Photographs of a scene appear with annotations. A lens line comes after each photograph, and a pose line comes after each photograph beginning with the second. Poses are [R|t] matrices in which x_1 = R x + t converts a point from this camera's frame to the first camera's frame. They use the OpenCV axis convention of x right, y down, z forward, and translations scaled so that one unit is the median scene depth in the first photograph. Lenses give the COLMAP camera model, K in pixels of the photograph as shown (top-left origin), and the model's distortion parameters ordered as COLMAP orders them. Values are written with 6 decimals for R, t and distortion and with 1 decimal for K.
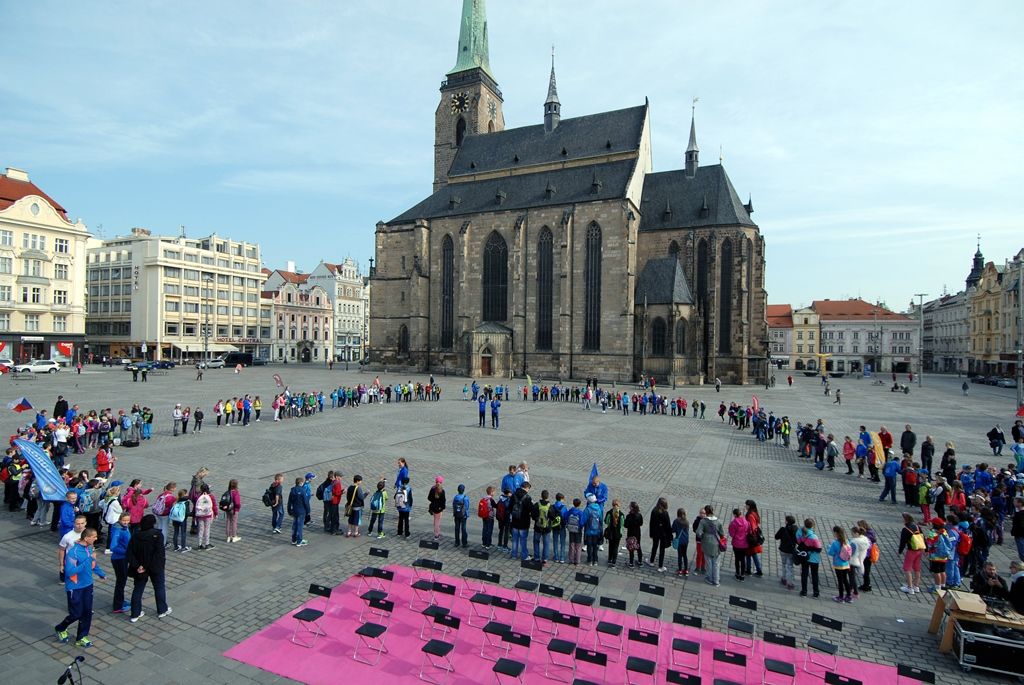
lens RADIAL K [[528.8, 0, 515.3], [0, 528.8, 345.4], [0, 0, 1]] dist [0.059039, -0.062997]
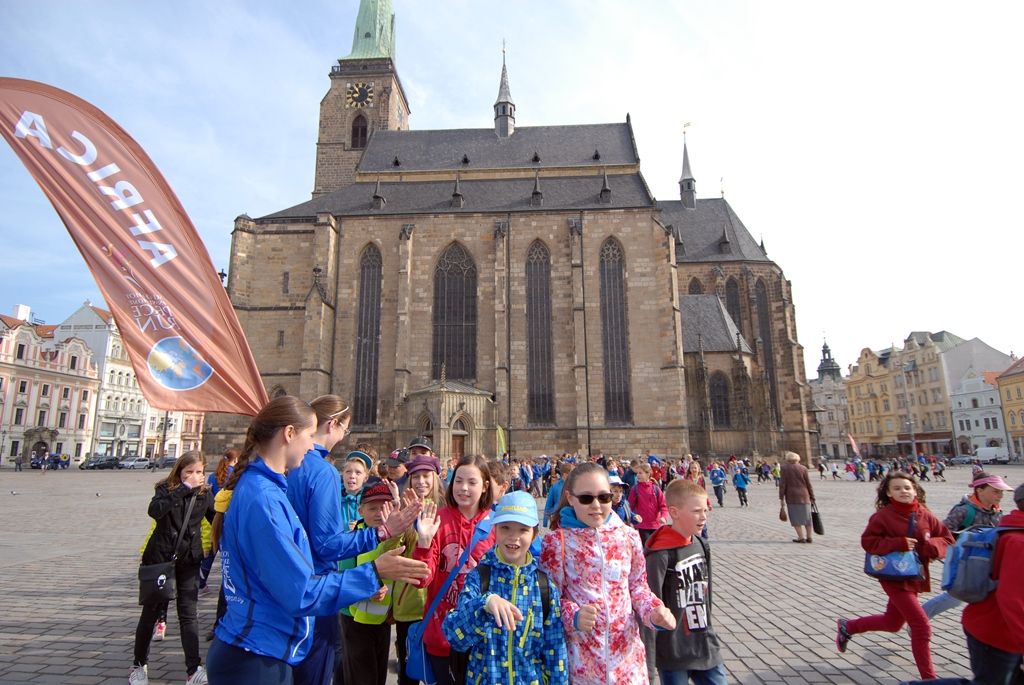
lens RADIAL K [[528.8, 0, 515.3], [0, 528.8, 345.4], [0, 0, 1]] dist [0.059039, -0.062997]
pose [[0.926836, 0.051518, 0.371916, -0.199144], [0.021555, 0.981608, -0.189688, 0.033587], [-0.374848, 0.183826, 0.908678, 0.388693]]
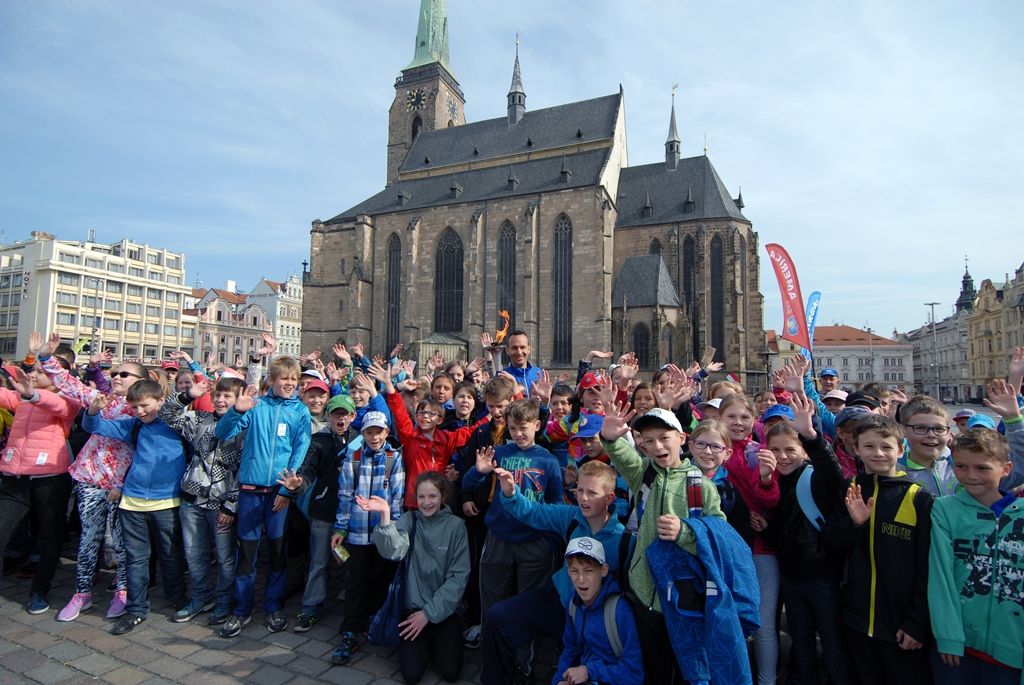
lens RADIAL K [[528.8, 0, 515.3], [0, 528.8, 345.4], [0, 0, 1]] dist [0.059039, -0.062997]
pose [[0.998969, 0.001191, 0.045376, 0.029156], [0.002372, 0.996920, -0.078389, 0.040137], [-0.045330, 0.078416, 0.995890, 0.151054]]
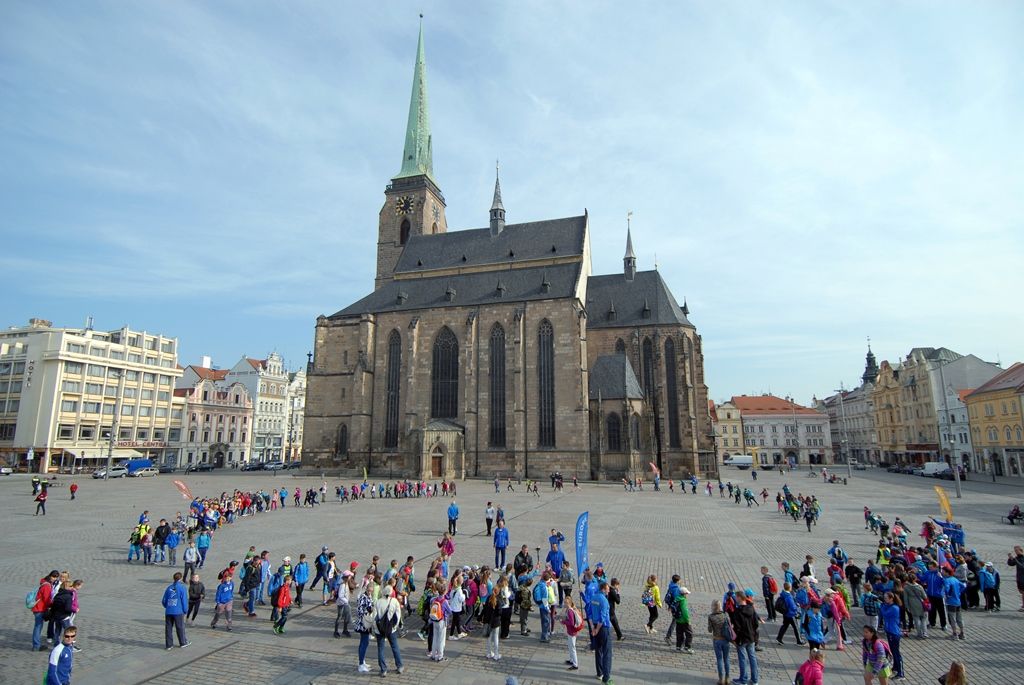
lens RADIAL K [[531.2, 0, 514.7], [0, 531.2, 344.6], [0, 0, 1]] dist [0.057573, -0.061271]
pose [[0.988572, 0.009901, 0.150424, -0.057087], [0.017554, 0.983492, -0.180097, -0.000762], [-0.149724, 0.180679, 0.972079, 0.018609]]
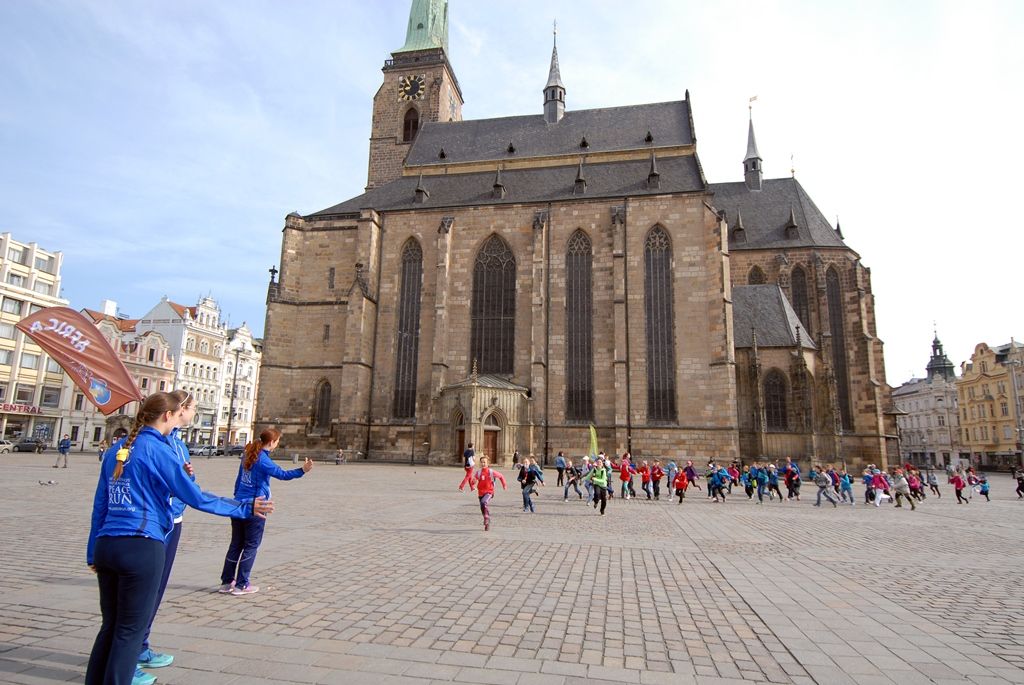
lens RADIAL K [[553.5, 0, 515.8], [0, 553.5, 344.5], [0, 0, 1]] dist [0.061043, -0.064290]
pose [[0.969243, 0.051328, 0.240692, -0.162164], [-0.007001, 0.983364, -0.181511, 0.035571], [-0.246005, 0.174243, 0.953478, 0.365389]]
